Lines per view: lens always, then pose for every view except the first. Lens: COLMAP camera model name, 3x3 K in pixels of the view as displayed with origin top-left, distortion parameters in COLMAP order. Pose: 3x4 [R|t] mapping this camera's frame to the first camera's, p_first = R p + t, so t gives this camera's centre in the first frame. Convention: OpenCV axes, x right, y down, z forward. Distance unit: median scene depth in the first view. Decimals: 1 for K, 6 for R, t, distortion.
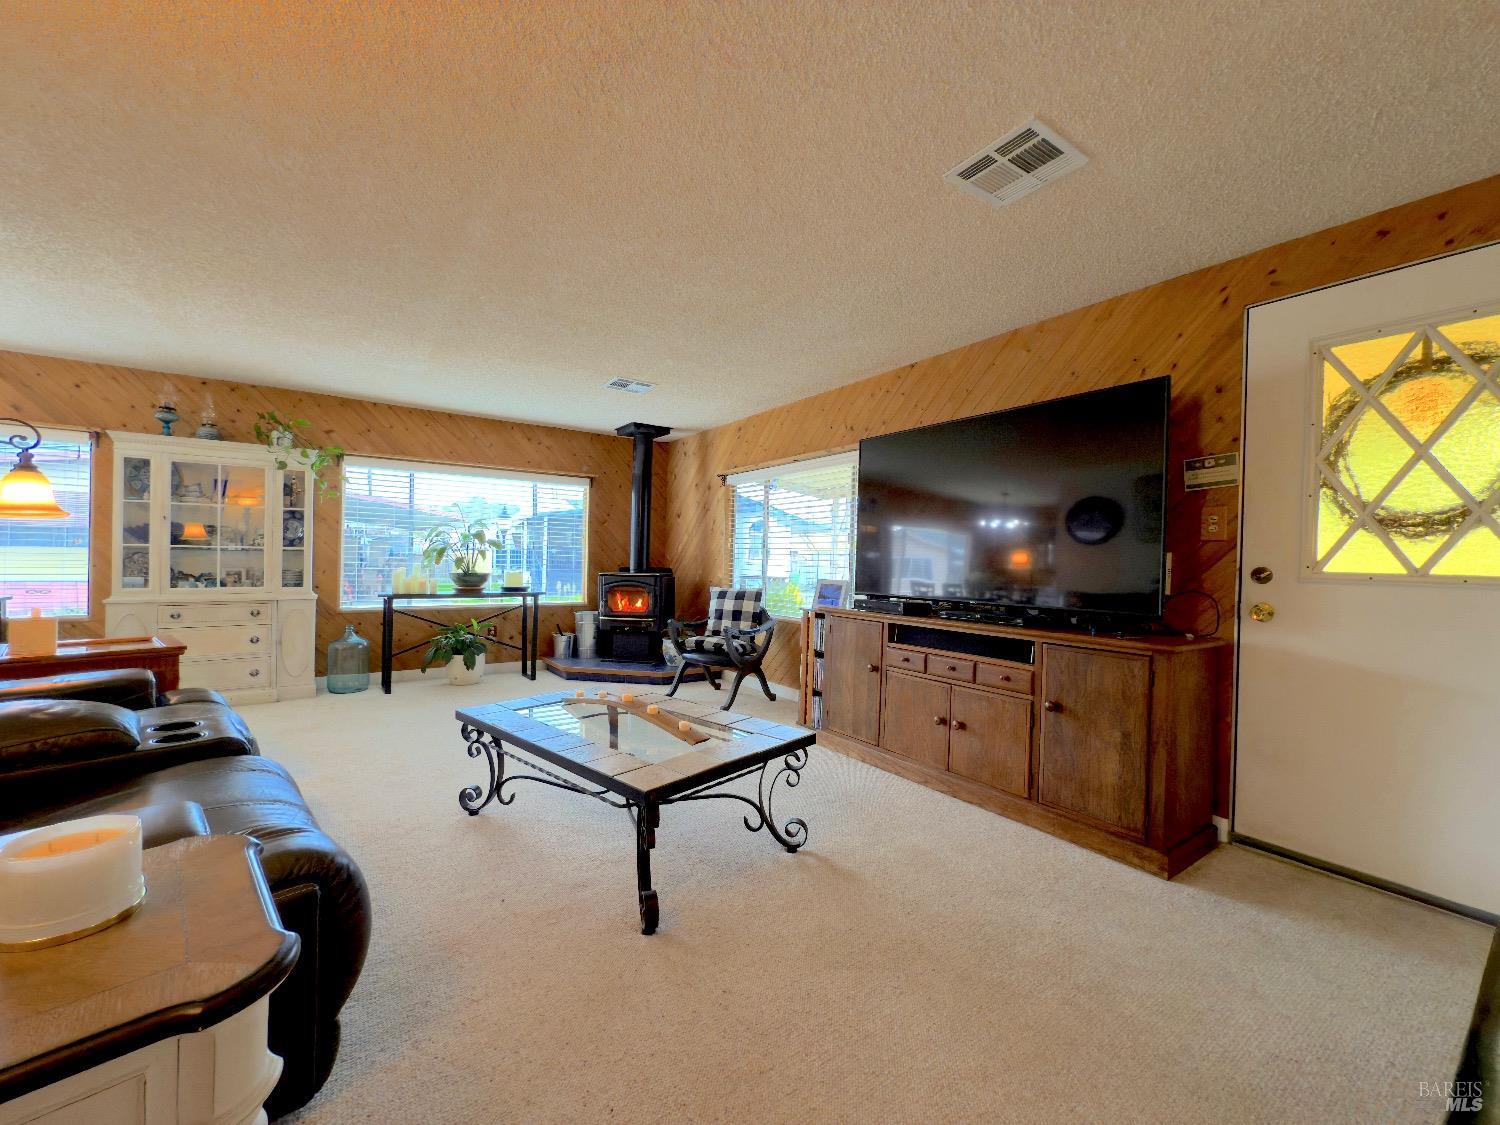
lens RADIAL K [[598.2, 0, 751.2], [0, 598.2, 559.5], [0, 0, 1]] dist [-0.000509, 0.000119]
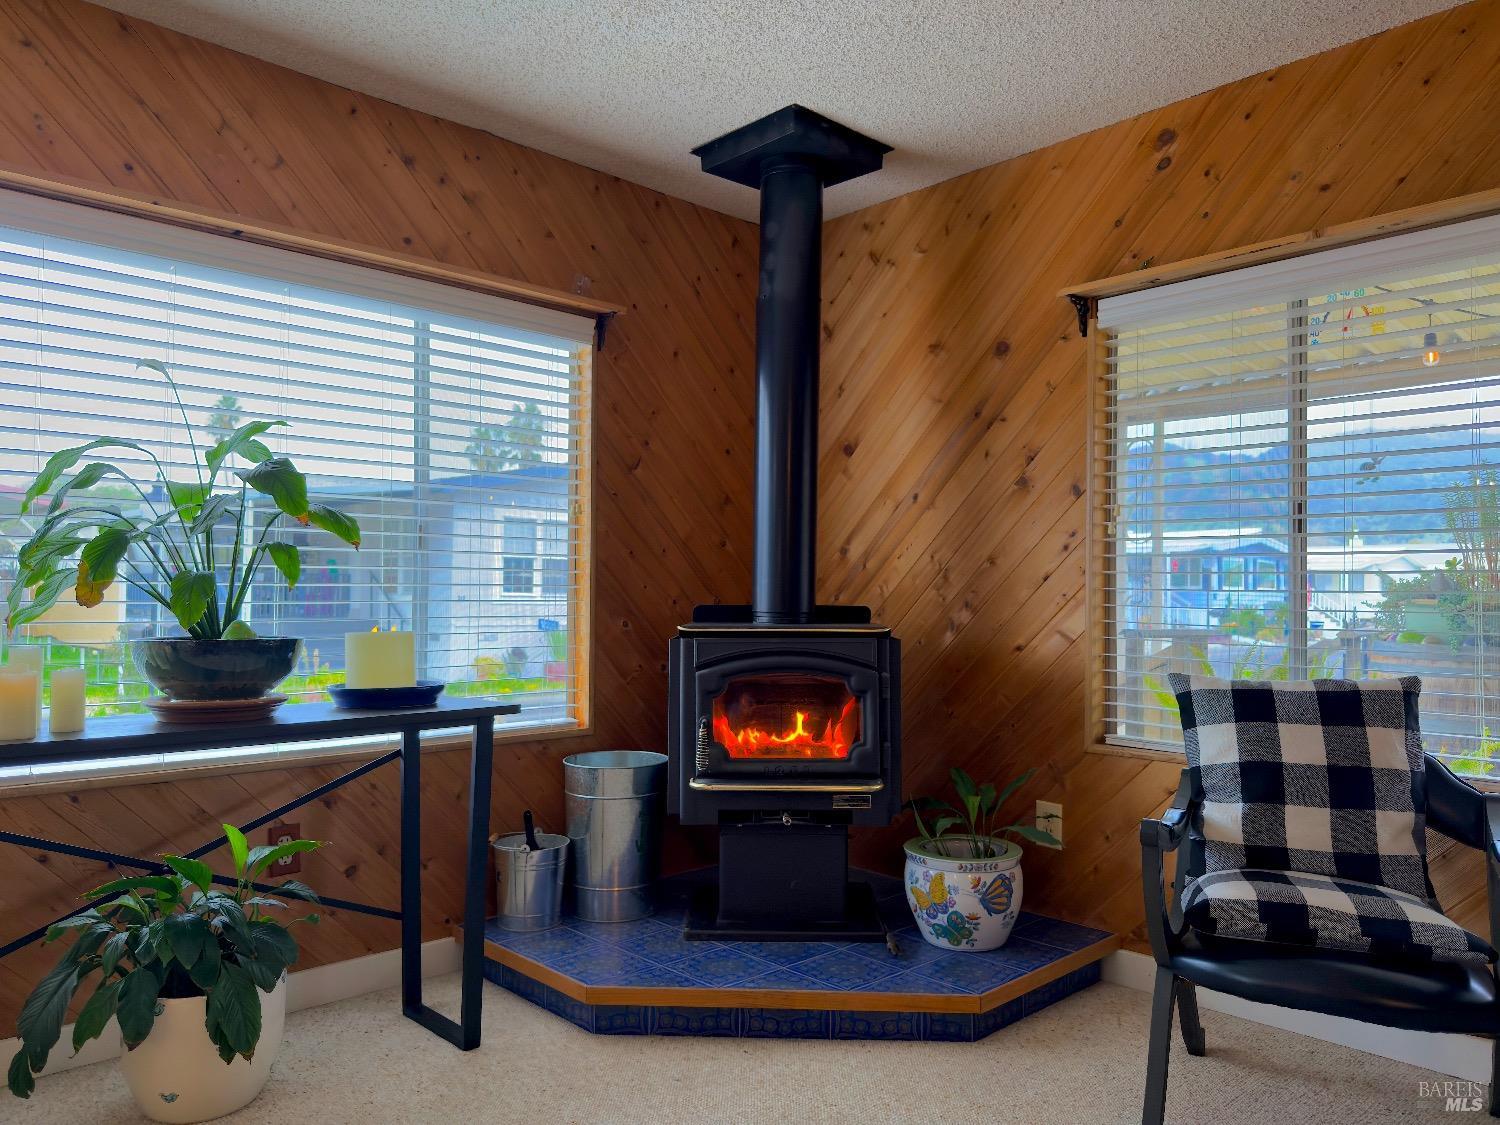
lens RADIAL K [[1044.6, 0, 750.3], [0, 1044.6, 574.4], [0, 0, 1]] dist [0.014589, -0.018526]
pose [[0.990234, -0.010180, 0.139043, -0.316494], [0.012438, 0.999804, -0.015382, 0.005263], [-0.138860, 0.016961, 0.990167, 0.547787]]
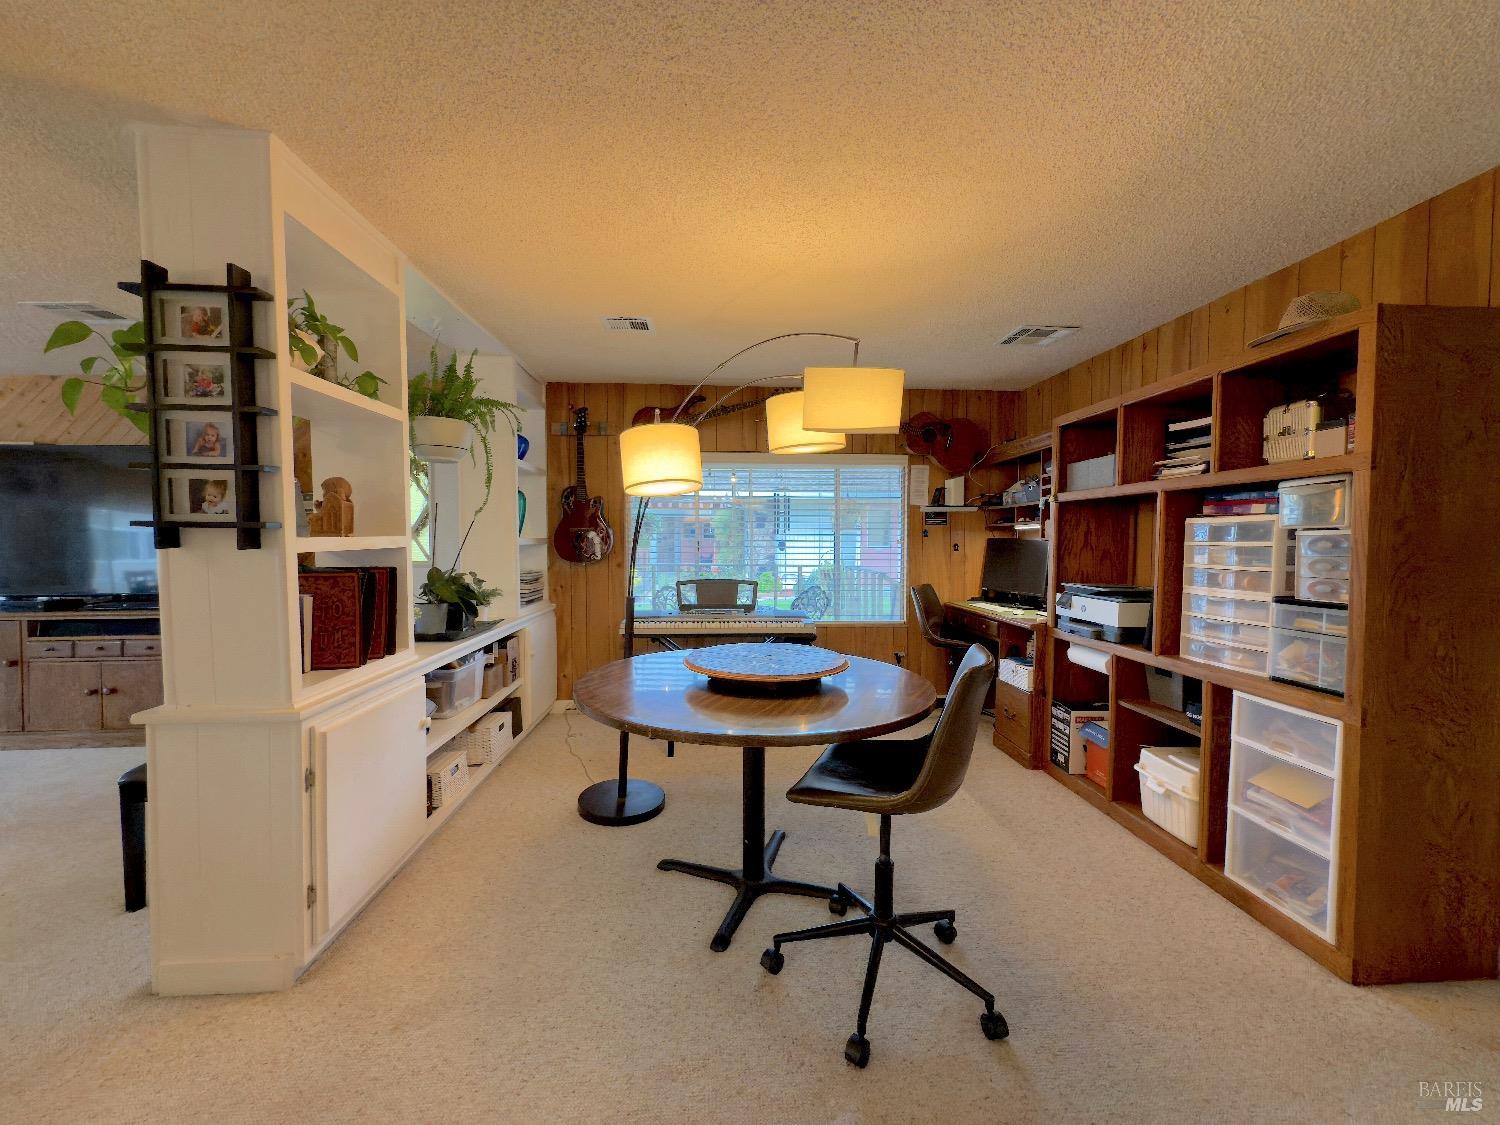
lens RADIAL K [[598.2, 0, 749.2], [0, 598.2, 560.6], [0, 0, 1]] dist [-0.000509, 0.000119]
pose [[0.515957, -0.056243, 0.854766, -0.014505], [0.012170, 0.998223, 0.058337, -0.033083], [-0.856528, -0.019697, 0.515725, -0.445079]]
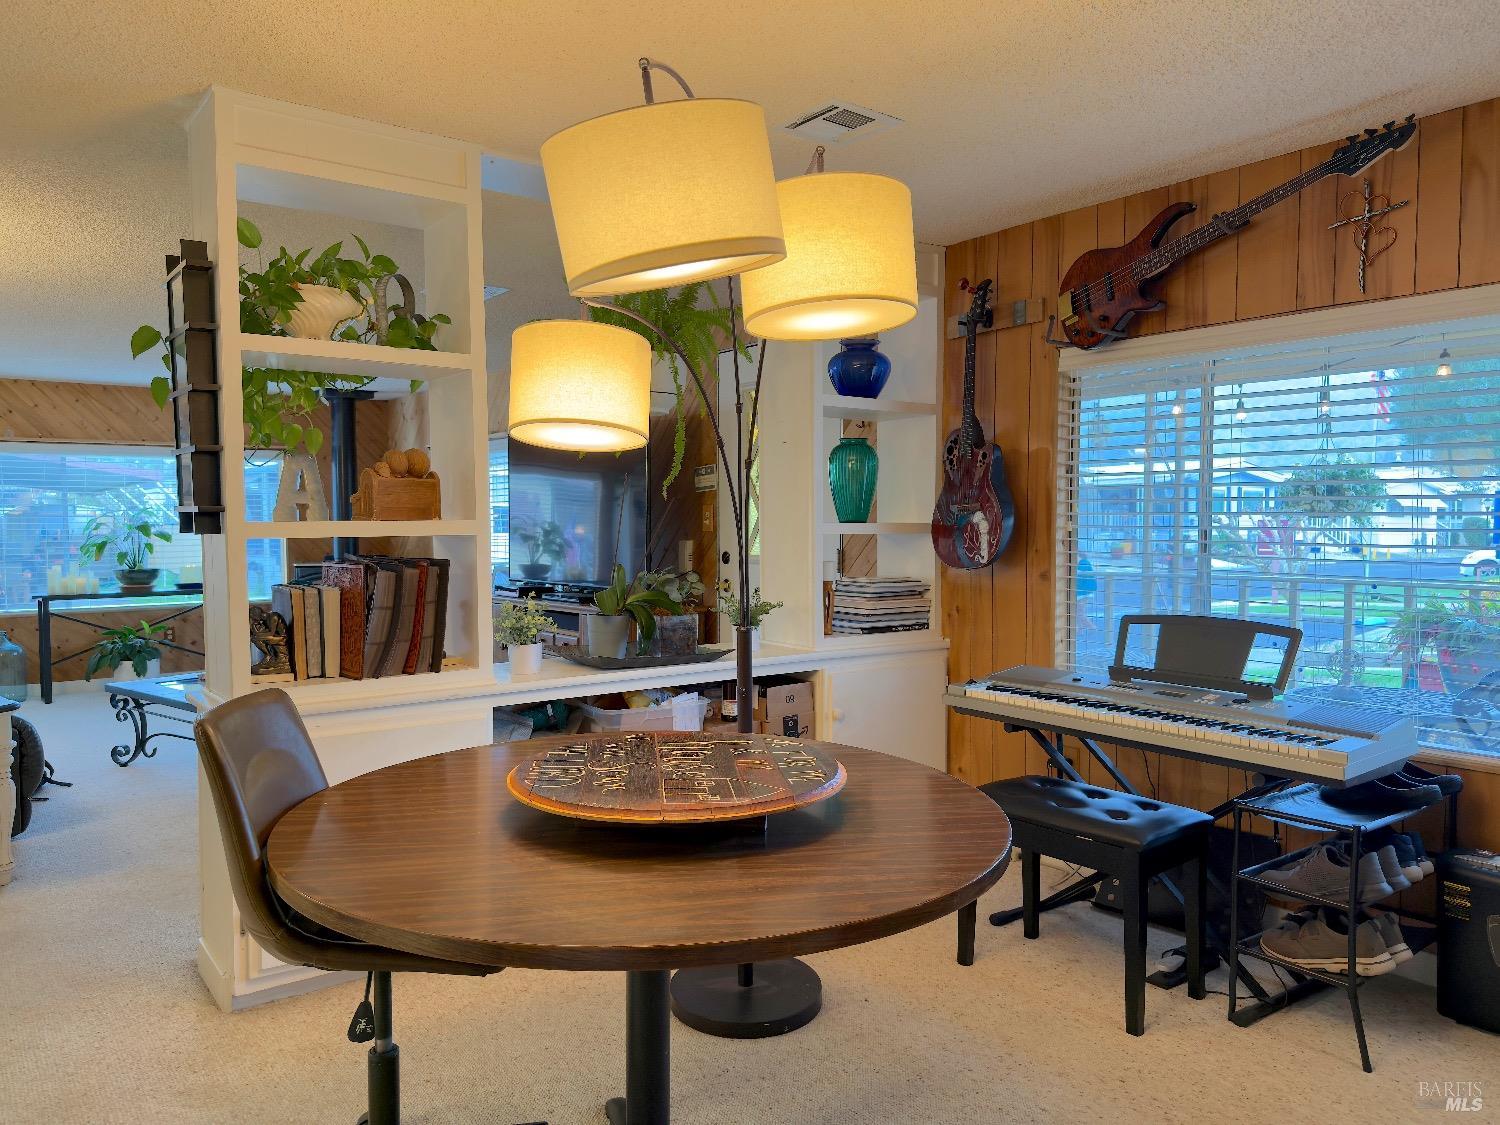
lens RADIAL K [[1044.6, 0, 744.5], [0, 1044.6, 570.2], [0, 0, 1]] dist [0.014589, -0.018526]
pose [[0.998535, -0.027761, 0.046445, 0.356353], [0.025624, 0.998614, 0.045974, -0.023771], [-0.047657, -0.044716, 0.997862, -0.590145]]
